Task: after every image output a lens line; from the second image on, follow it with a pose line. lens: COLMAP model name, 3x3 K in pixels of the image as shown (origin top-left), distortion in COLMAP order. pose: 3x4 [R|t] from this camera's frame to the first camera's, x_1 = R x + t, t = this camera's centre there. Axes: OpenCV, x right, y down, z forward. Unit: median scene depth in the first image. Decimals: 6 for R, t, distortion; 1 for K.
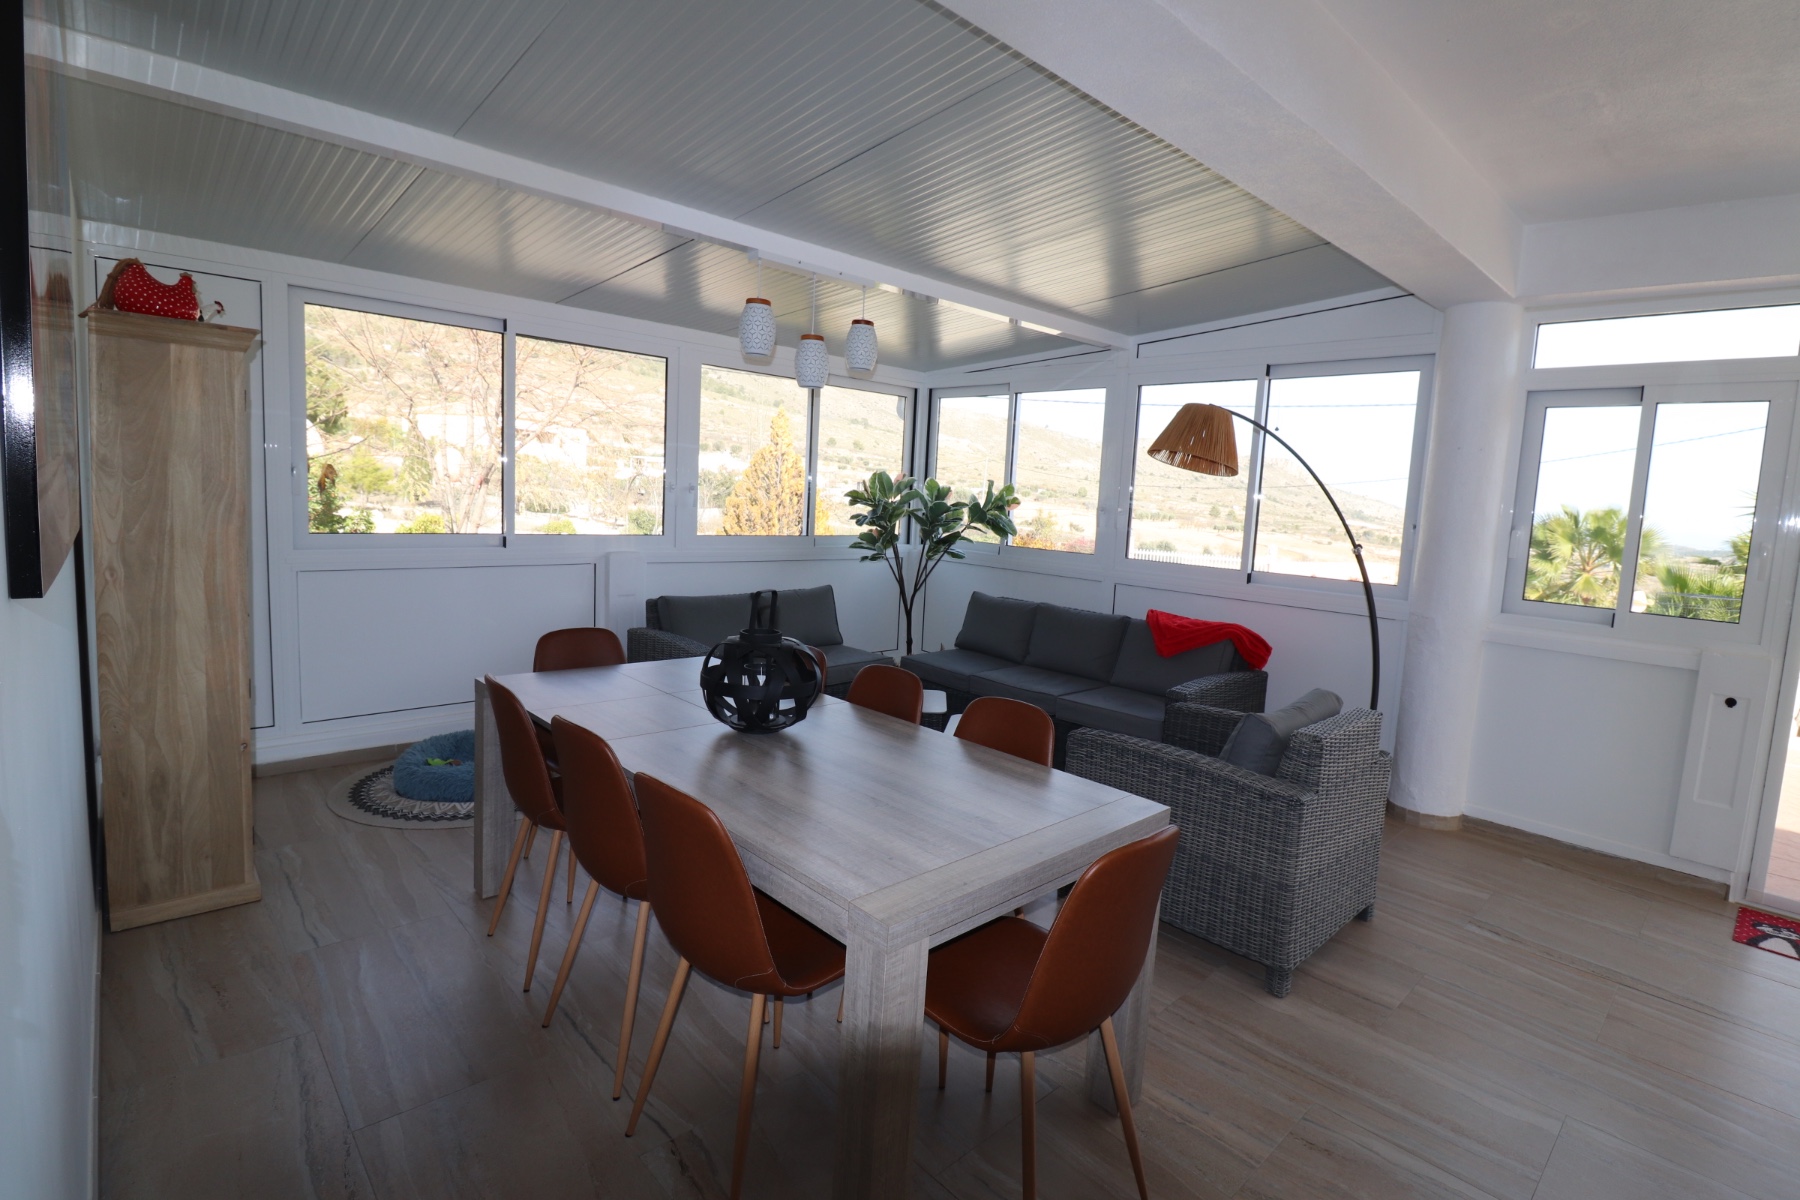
lens RADIAL K [[853.4, 0, 917.2], [0, 853.4, 573.7], [0, 0, 1]] dist [-0.000587, -0.000156]
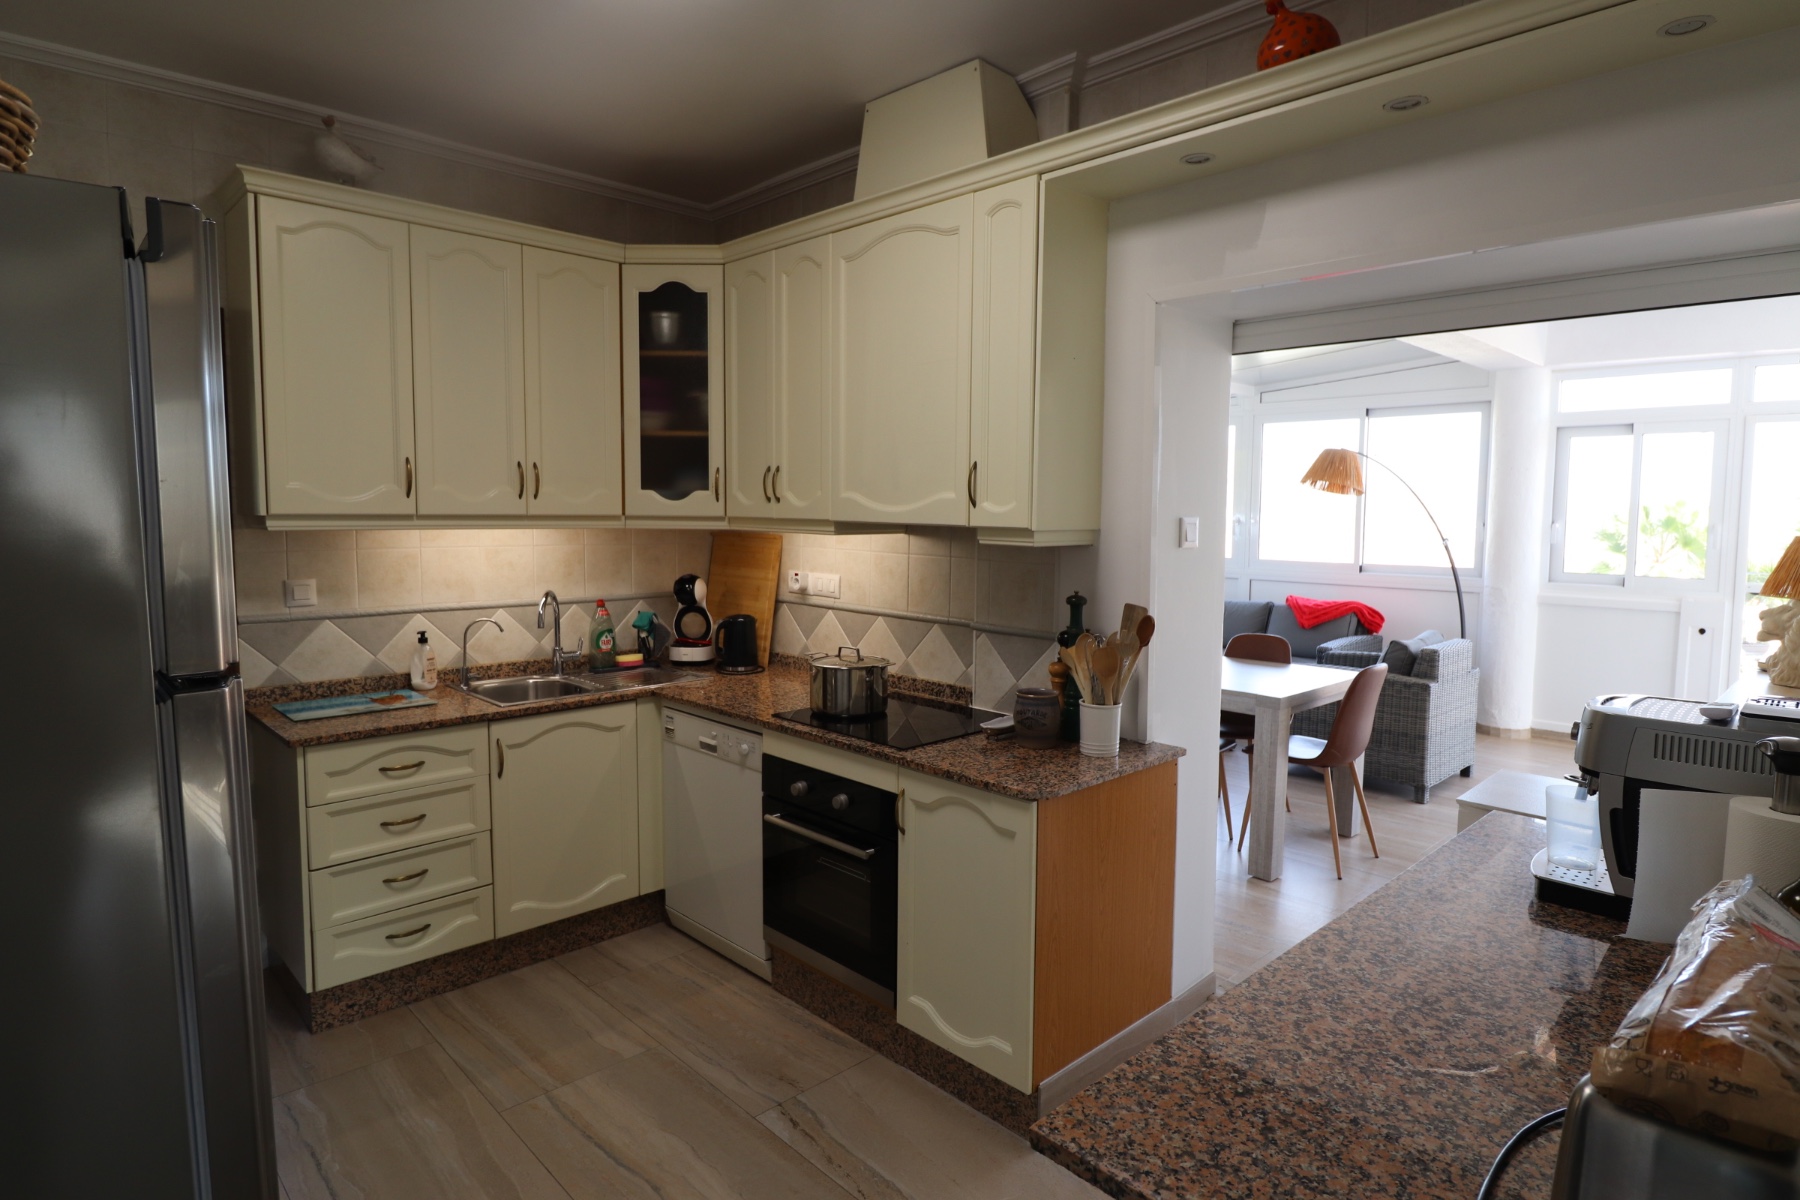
lens RADIAL K [[980.8, 0, 936.7], [0, 980.8, 589.0], [0, 0, 1]] dist [0.002686, 0.000614]
pose [[0.998887, -0.045576, 0.012141, -0.335831], [0.045770, 0.998821, -0.016166, 0.036232], [-0.011390, 0.016704, 0.999796, -0.589860]]
